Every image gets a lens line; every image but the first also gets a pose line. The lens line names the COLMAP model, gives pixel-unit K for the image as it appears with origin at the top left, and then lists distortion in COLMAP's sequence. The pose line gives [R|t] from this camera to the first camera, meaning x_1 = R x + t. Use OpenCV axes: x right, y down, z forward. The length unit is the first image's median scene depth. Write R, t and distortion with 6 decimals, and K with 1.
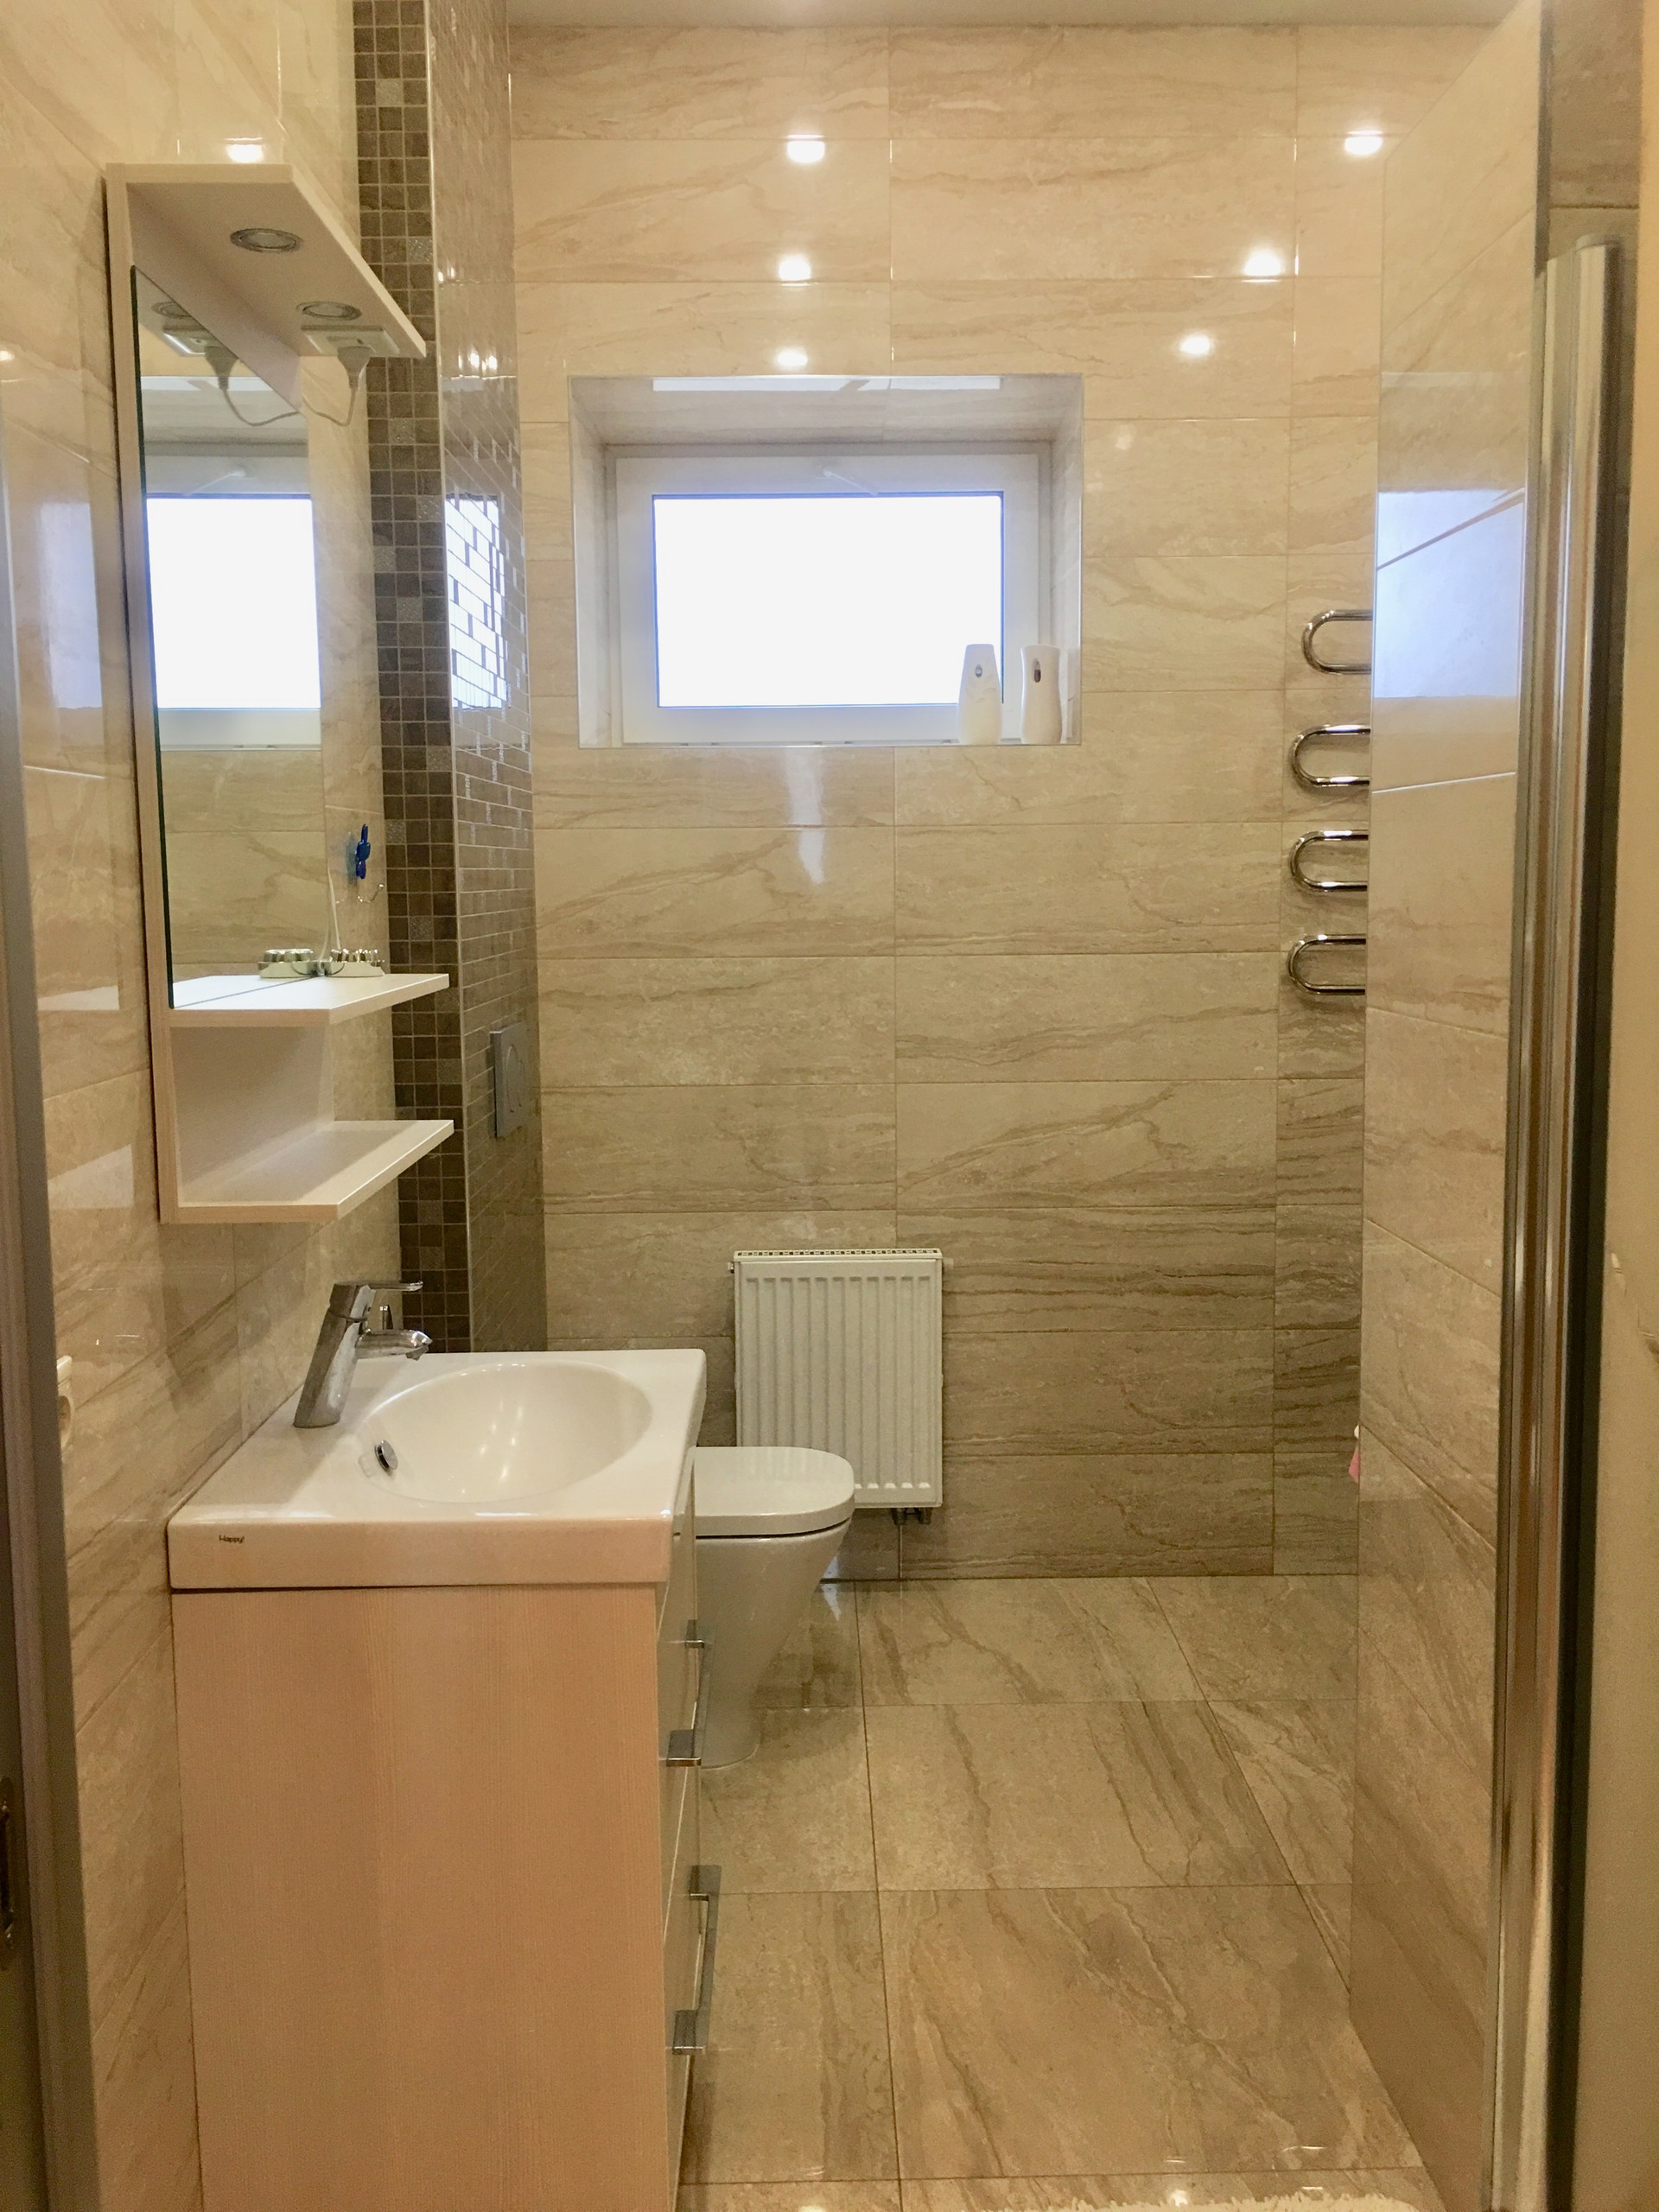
lens RADIAL K [[1914.9, 0, 838.0], [0, 1914.9, 1103.3], [0, 0, 1]] dist [0.071687, -0.079059]
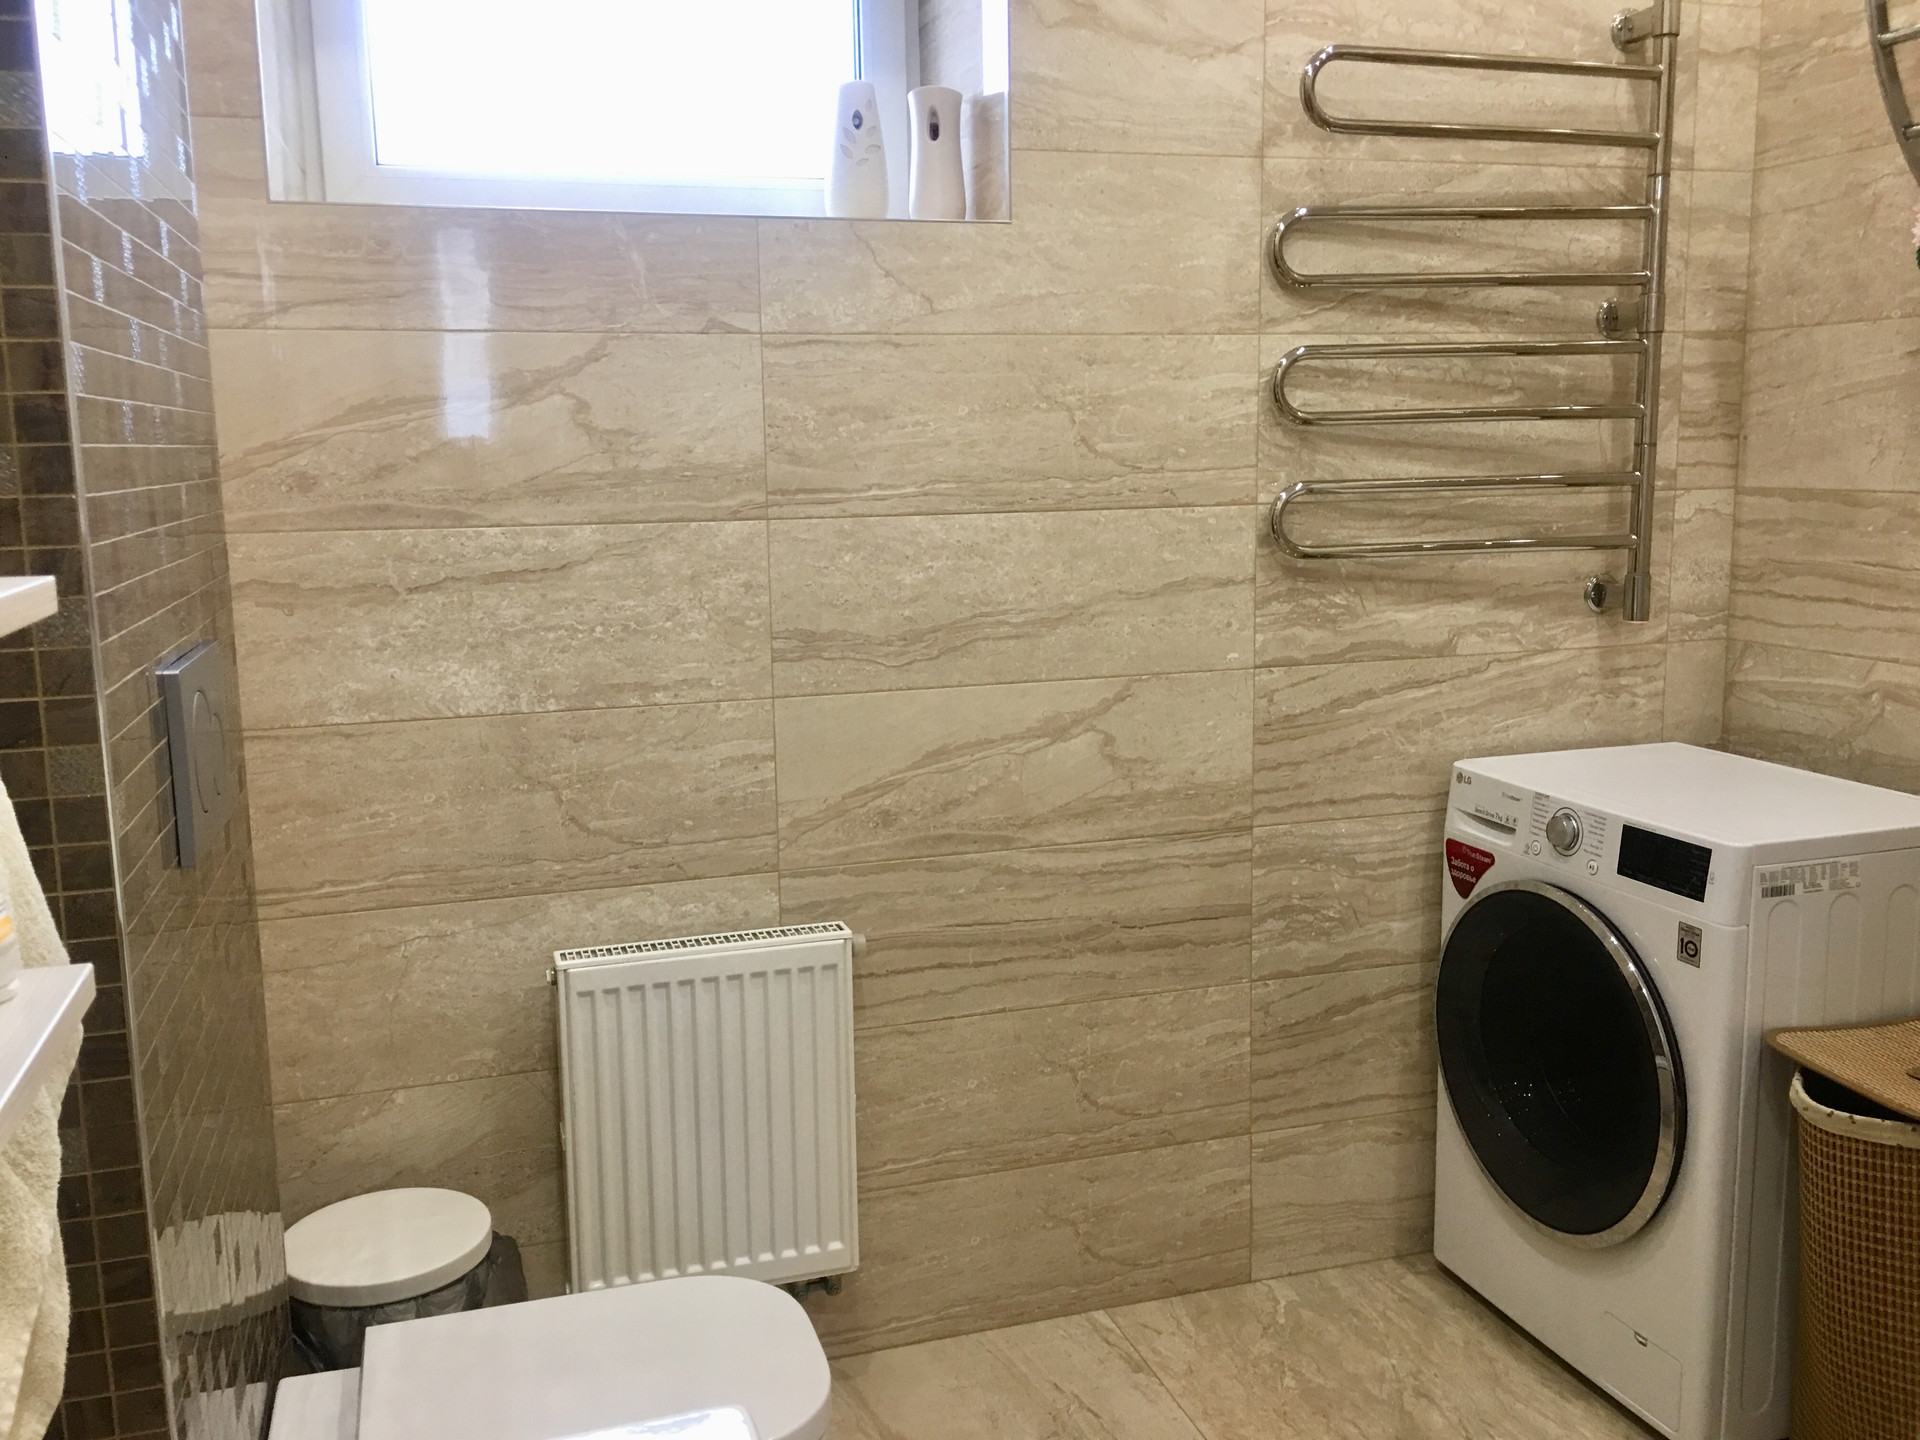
lens RADIAL K [[1662.1, 0, 954.1], [0, 1662.1, 709.8], [0, 0, 1]] dist [0.071687, -0.079059]
pose [[0.960347, -0.051076, 0.274090, -0.076141], [0.041546, 0.998317, 0.040467, -0.028365], [-0.275695, -0.027475, 0.960852, 0.384096]]
